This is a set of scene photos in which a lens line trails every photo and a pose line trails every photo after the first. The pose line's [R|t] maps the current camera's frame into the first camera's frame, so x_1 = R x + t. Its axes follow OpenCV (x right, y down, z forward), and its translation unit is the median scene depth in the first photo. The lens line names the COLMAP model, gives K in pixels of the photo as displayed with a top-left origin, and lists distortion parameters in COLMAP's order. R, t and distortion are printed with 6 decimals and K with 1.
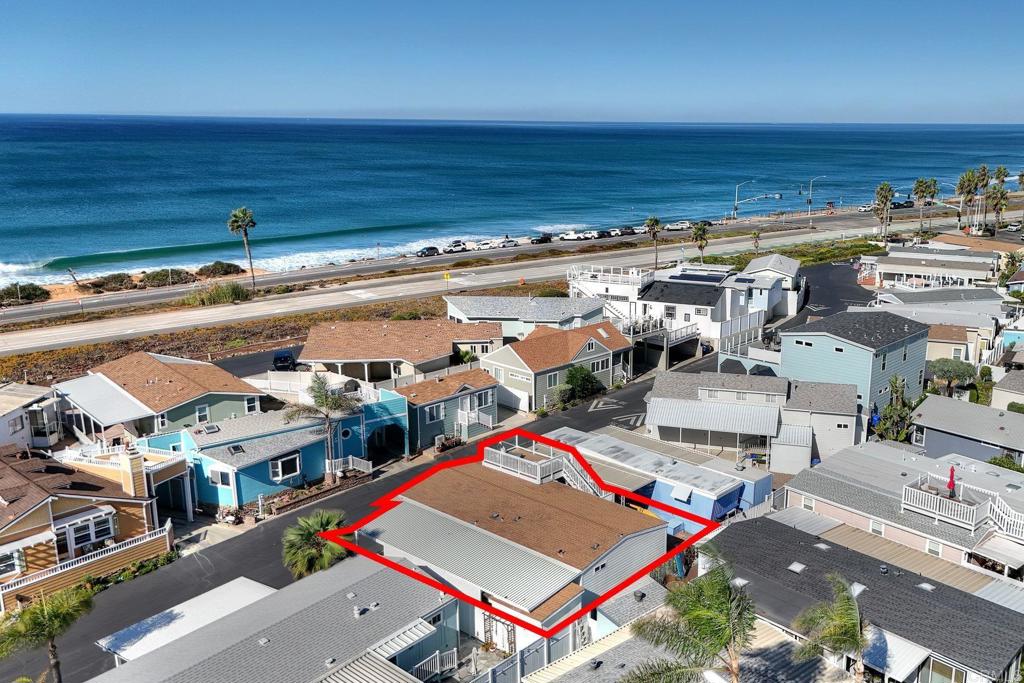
lens RADIAL K [[877.3, 0, 512.0], [0, 877.3, 341.5], [0, 0, 1]] dist [0.051370, 0.000090]
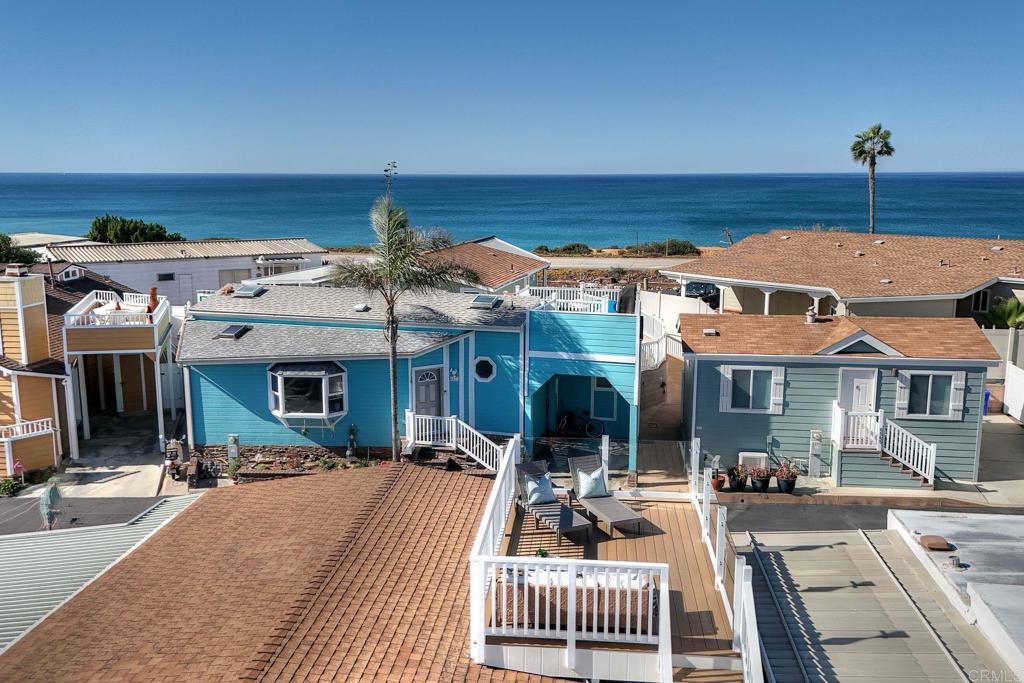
lens RADIAL K [[877.3, 0, 512.0], [0, 877.3, 341.5], [0, 0, 1]] dist [0.051370, 0.000090]
pose [[0.629774, 0.166275, -0.758773, 0.127040], [-0.197728, 0.978960, 0.050413, 0.061804], [0.751191, 0.118282, 0.649401, 0.669054]]
